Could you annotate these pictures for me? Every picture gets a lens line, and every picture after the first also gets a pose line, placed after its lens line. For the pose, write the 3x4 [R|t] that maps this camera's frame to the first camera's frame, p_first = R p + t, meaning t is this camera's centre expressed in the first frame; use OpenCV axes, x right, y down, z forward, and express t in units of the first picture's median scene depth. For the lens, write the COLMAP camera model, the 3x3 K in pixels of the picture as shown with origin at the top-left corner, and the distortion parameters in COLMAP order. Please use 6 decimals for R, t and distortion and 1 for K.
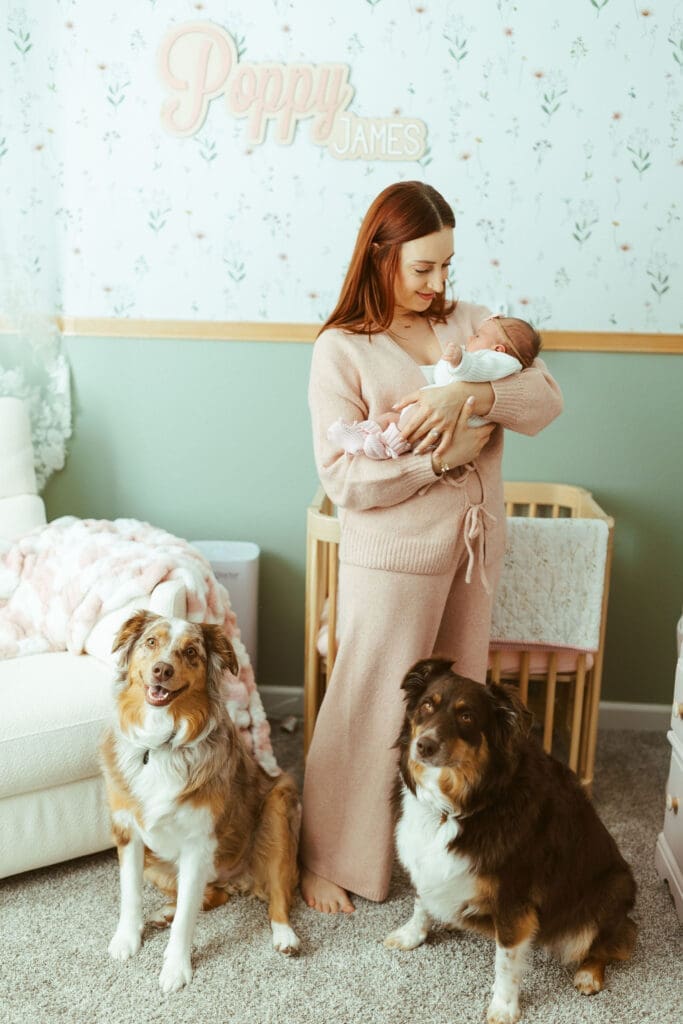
lens RADIAL K [[973.0, 0, 343.3], [0, 973.0, 488.3], [0, 0, 1]] dist [-0.006013, 0.000000]
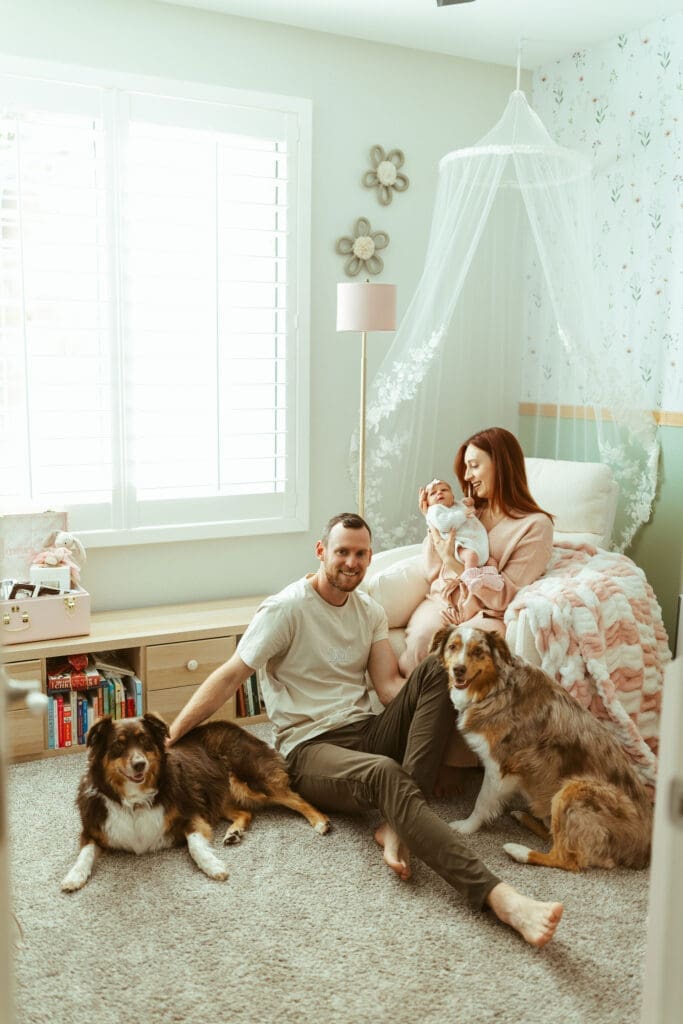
lens RADIAL K [[973.0, 0, 331.3], [0, 973.0, 523.1], [0, 0, 1]] dist [-0.006013, 0.000000]
pose [[0.502427, 0.111435, -0.857408, 0.687307], [-0.185086, 0.982534, 0.019240, 0.039112], [0.844577, 0.149027, 0.514277, -0.077132]]
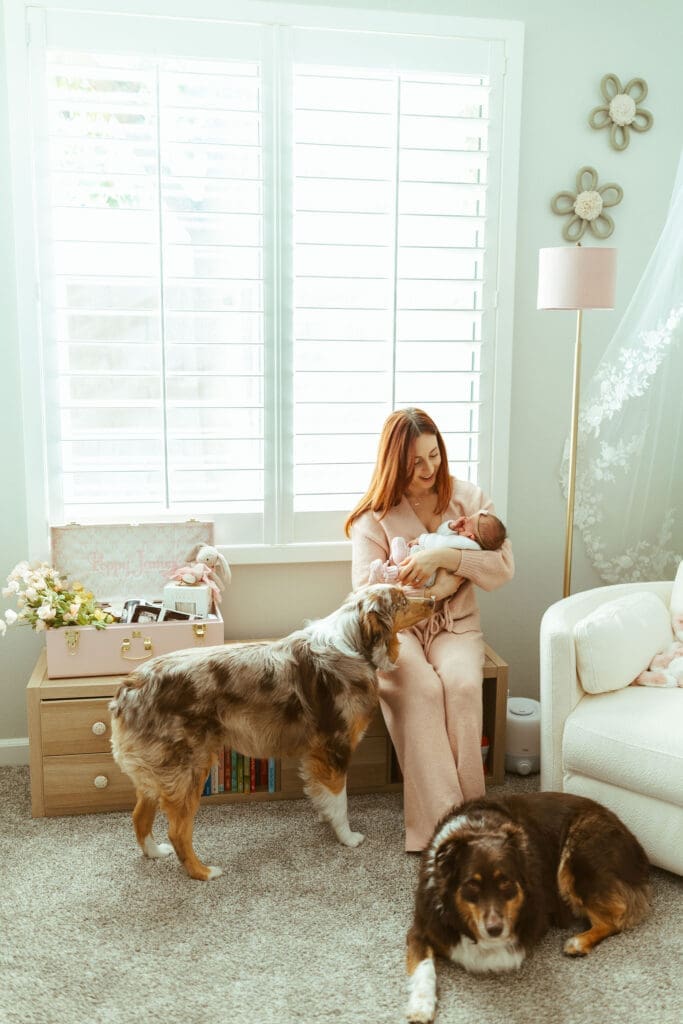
lens RADIAL K [[973.0, 0, 350.7], [0, 973.0, 518.9], [0, 0, 1]] dist [-0.006013, 0.000000]
pose [[0.232534, 0.135025, -0.963170, 0.518662], [-0.213350, 0.973277, 0.084934, -0.020940], [0.948899, 0.185743, 0.255127, 0.157011]]
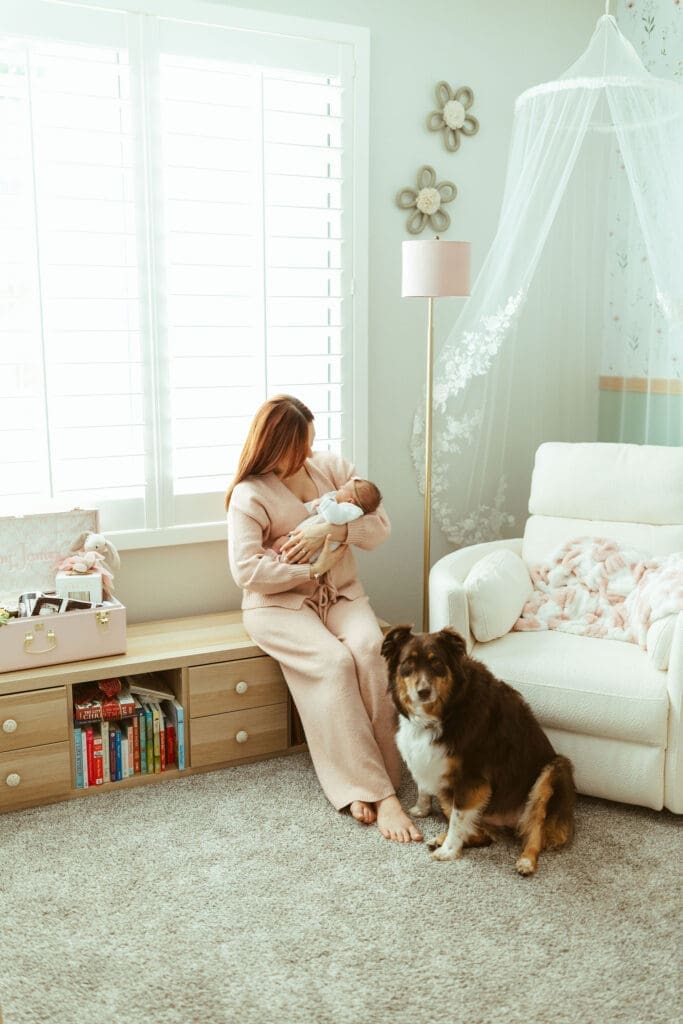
lens RADIAL K [[973.0, 0, 338.5], [0, 973.0, 506.0], [0, 0, 1]] dist [-0.006013, 0.000000]
pose [[0.490763, 0.124881, -0.862297, 0.503538], [-0.176171, 0.983456, 0.042162, 0.012030], [0.853297, 0.131220, 0.504644, -0.037308]]
